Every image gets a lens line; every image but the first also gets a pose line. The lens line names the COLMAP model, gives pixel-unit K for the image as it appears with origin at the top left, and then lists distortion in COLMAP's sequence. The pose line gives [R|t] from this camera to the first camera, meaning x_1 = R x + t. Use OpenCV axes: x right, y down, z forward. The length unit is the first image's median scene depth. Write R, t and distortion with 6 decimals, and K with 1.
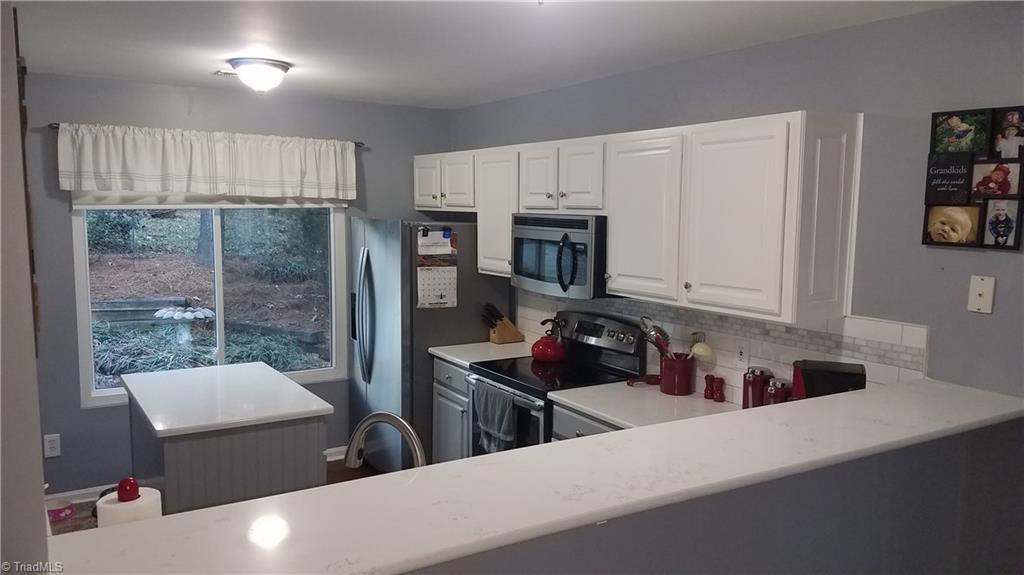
lens RADIAL K [[778.2, 0, 528.0], [0, 778.2, 306.3], [0, 0, 1]] dist [0.221732, -0.353346]
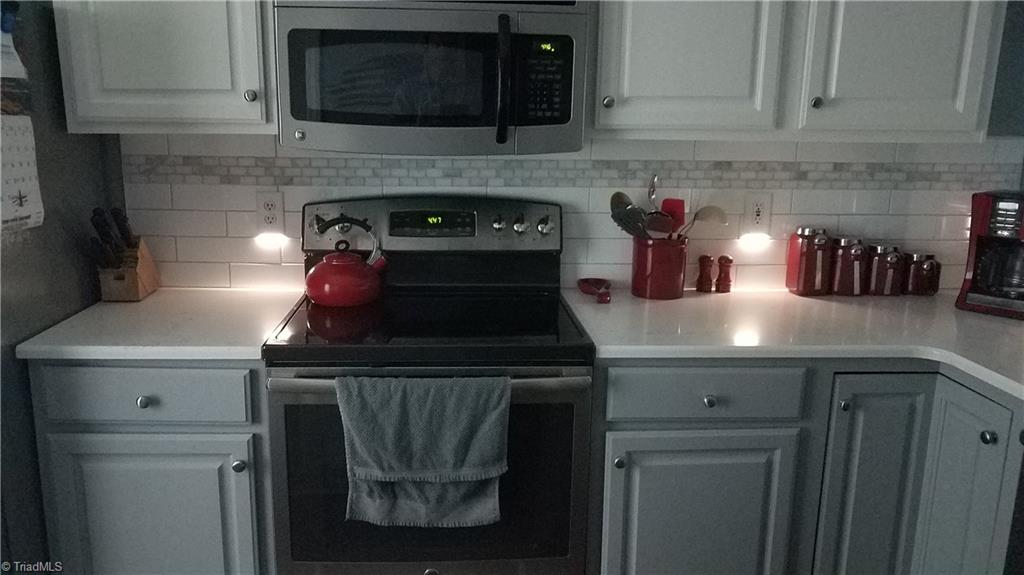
lens RADIAL K [[808.6, 0, 495.6], [0, 808.6, 296.5], [0, 0, 1]] dist [0.006668, 0.000855]
pose [[0.494151, -0.197104, 0.846738, -0.345513], [0.107690, 0.980337, 0.165356, -0.007371], [-0.862680, 0.009474, 0.505661, 0.657186]]
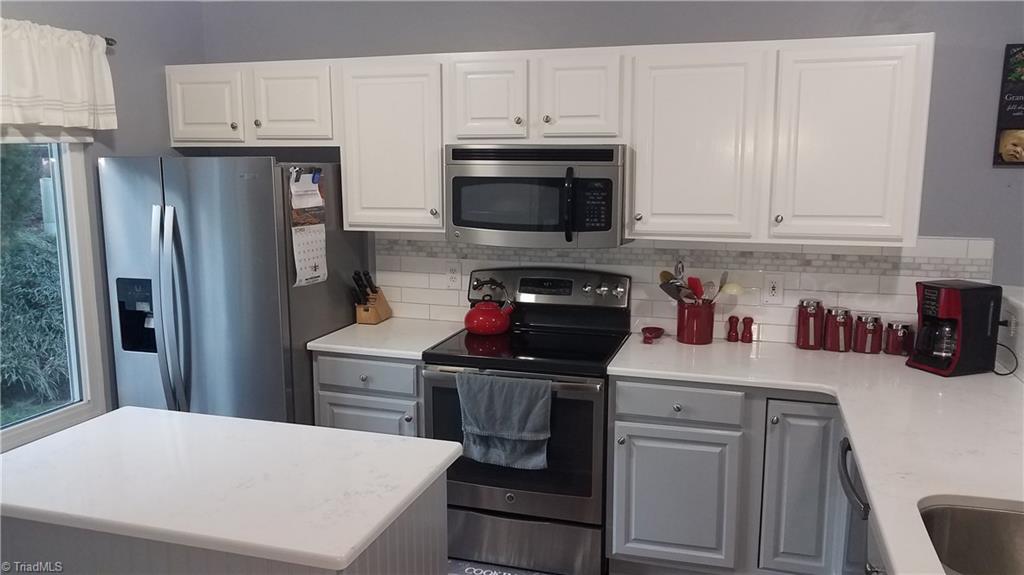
lens RADIAL K [[803.6, 0, 512.0], [0, 803.6, 287.5], [0, 0, 1]] dist [0.007010, 0.004097]
pose [[0.762874, -0.115643, 0.636120, -0.459110], [0.093490, 0.993264, 0.068451, -0.029240], [-0.639752, 0.007251, 0.768547, 0.354655]]
